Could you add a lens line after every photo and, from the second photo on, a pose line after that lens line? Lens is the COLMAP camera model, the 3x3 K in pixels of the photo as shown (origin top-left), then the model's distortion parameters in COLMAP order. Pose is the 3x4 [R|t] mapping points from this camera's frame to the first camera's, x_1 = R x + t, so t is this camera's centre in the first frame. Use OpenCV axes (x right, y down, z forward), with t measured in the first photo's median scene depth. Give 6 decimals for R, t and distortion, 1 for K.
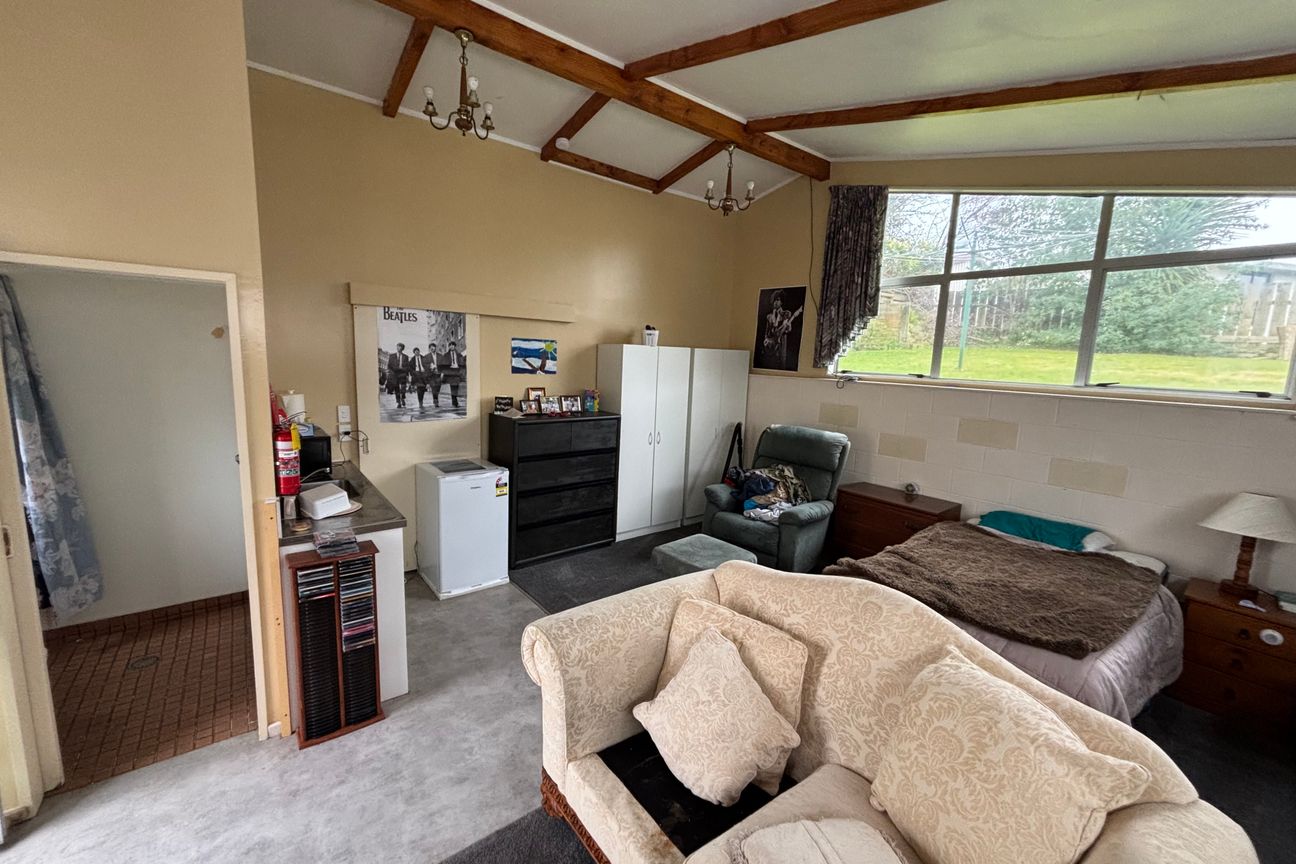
lens RADIAL K [[525.1, 0, 645.9], [0, 525.1, 441.1], [0, 0, 1]] dist [-0.000273, -0.000041]
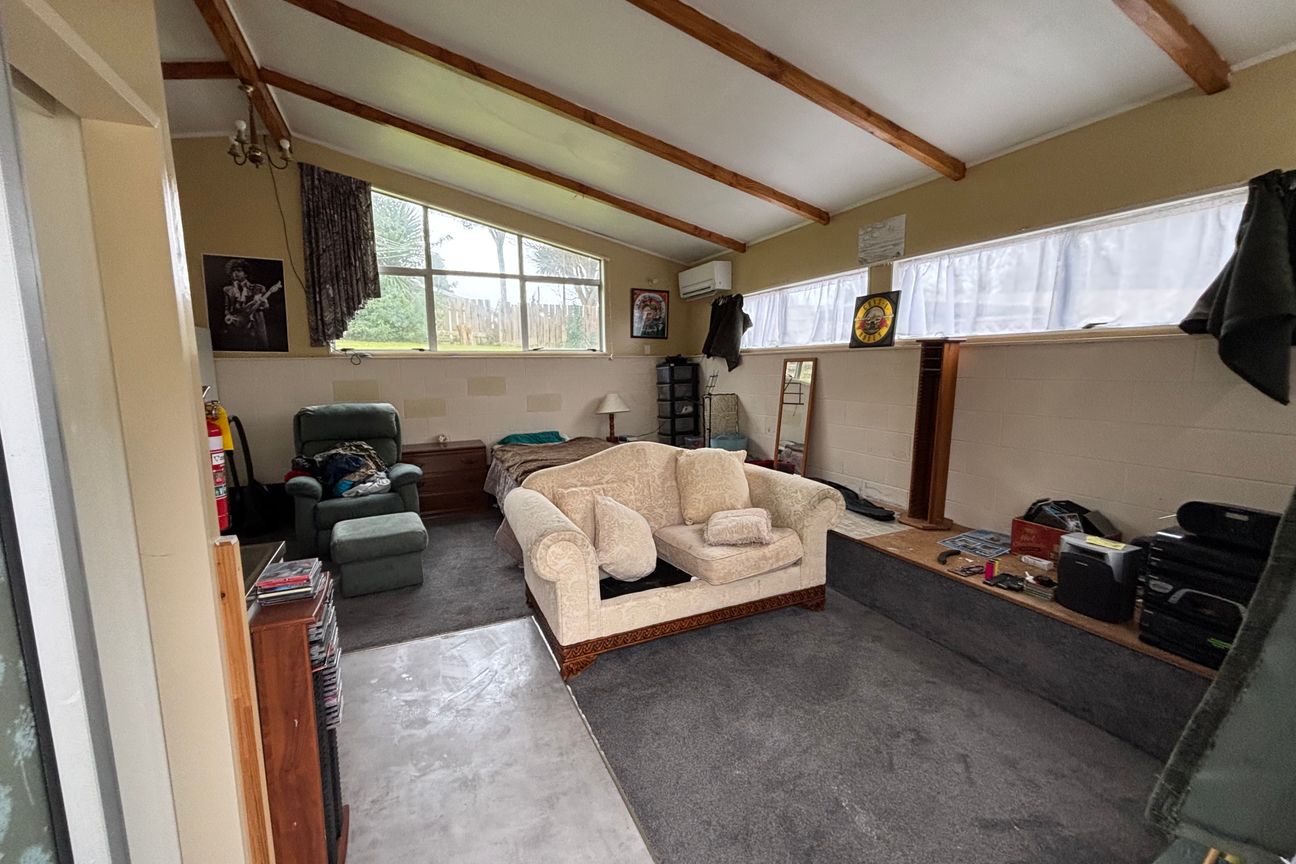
lens RADIAL K [[525.1, 0, 645.9], [0, 525.1, 441.1], [0, 0, 1]] dist [-0.000273, -0.000041]
pose [[0.220938, -0.183602, 0.957850, -0.544867], [0.181637, 0.972684, 0.144549, 0.002219], [-0.958225, 0.142044, 0.248252, 0.201782]]
